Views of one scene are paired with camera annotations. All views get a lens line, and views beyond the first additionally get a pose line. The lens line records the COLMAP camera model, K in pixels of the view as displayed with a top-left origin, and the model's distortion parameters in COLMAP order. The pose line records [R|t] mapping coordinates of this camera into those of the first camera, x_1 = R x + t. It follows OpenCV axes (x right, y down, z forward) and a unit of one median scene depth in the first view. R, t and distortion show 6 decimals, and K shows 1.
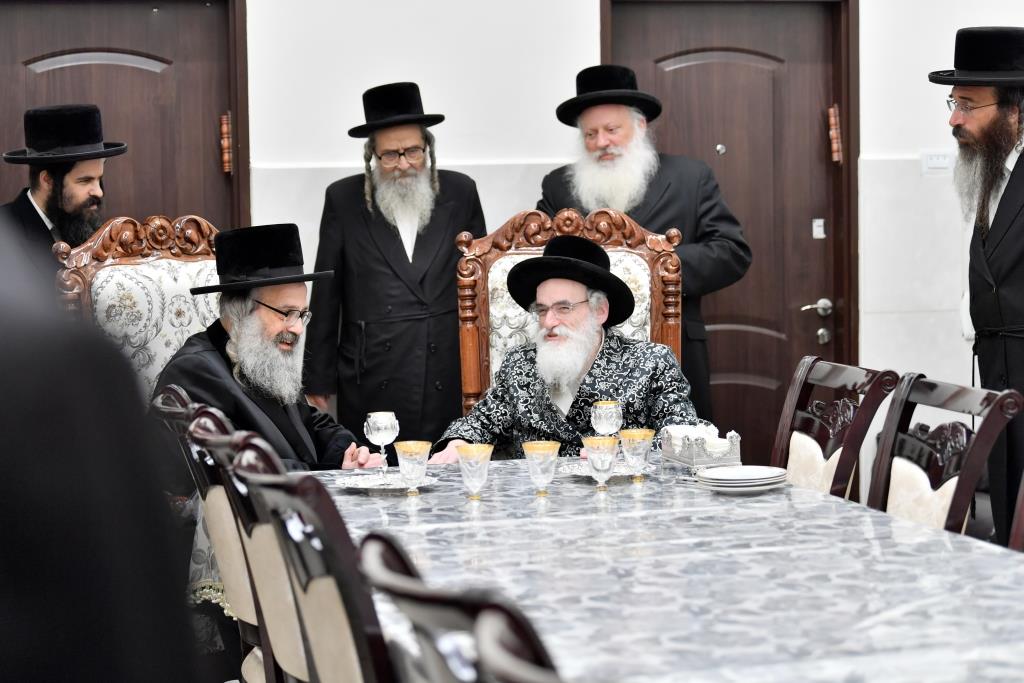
lens RADIAL K [[2287.9, 0, 512.0], [0, 2287.9, 341.5], [0, 0, 1]] dist [0.009768, -0.015742]
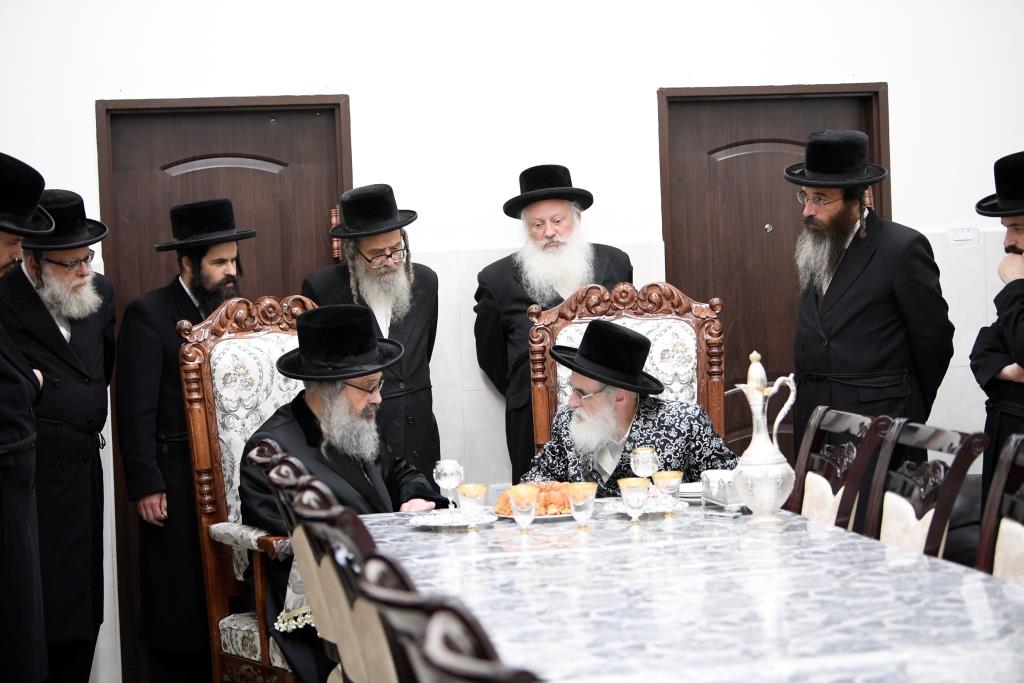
lens RADIAL K [[2049.2, 0, 512.0], [0, 2049.2, 341.5], [0, 0, 1]] dist [0.015318, -0.066654]
pose [[0.997594, -0.019182, -0.066622, 0.044713], [0.017107, 0.999355, -0.031570, 0.003856], [0.067185, 0.030354, 0.997279, -0.038516]]
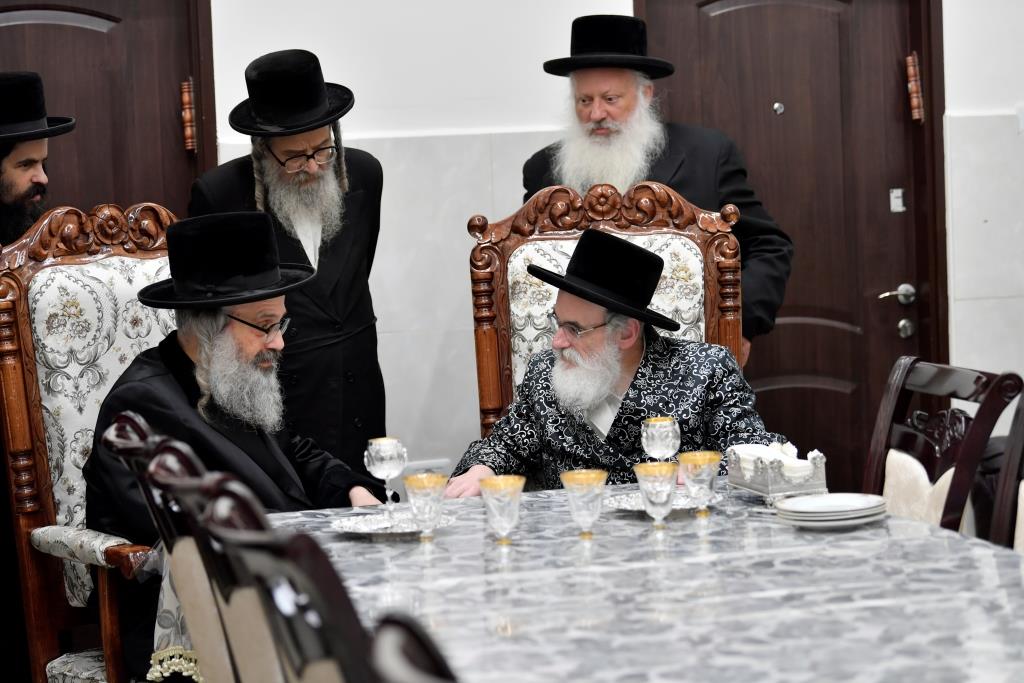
lens RADIAL K [[2590.6, 0, 512.0], [0, 2590.6, 341.5], [0, 0, 1]] dist [0.002410, -0.001506]
pose [[0.999702, -0.024222, -0.002894, -0.008191], [0.024227, 0.999705, 0.001942, -0.004225], [0.002846, -0.002012, 0.999994, 0.075370]]
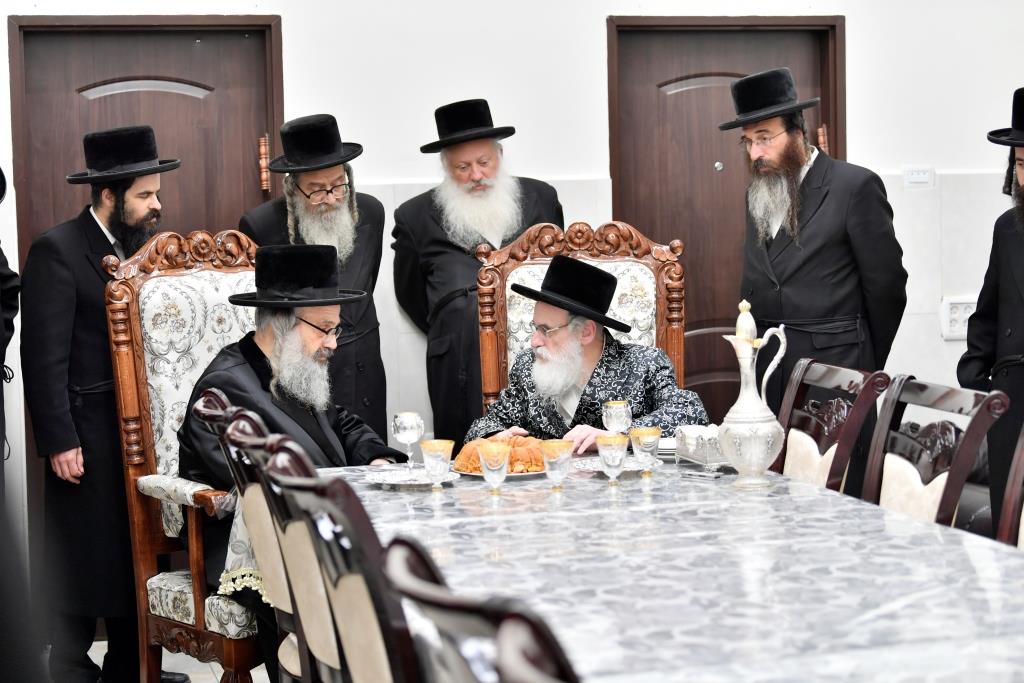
lens RADIAL K [[2049.2, 0, 512.0], [0, 2049.2, 341.5], [0, 0, 1]] dist [0.015318, -0.066654]
pose [[0.999967, -0.004627, -0.006706, -0.001305], [0.004635, 0.999988, 0.001285, -0.003521], [0.006700, -0.001316, 0.999977, 0.036453]]
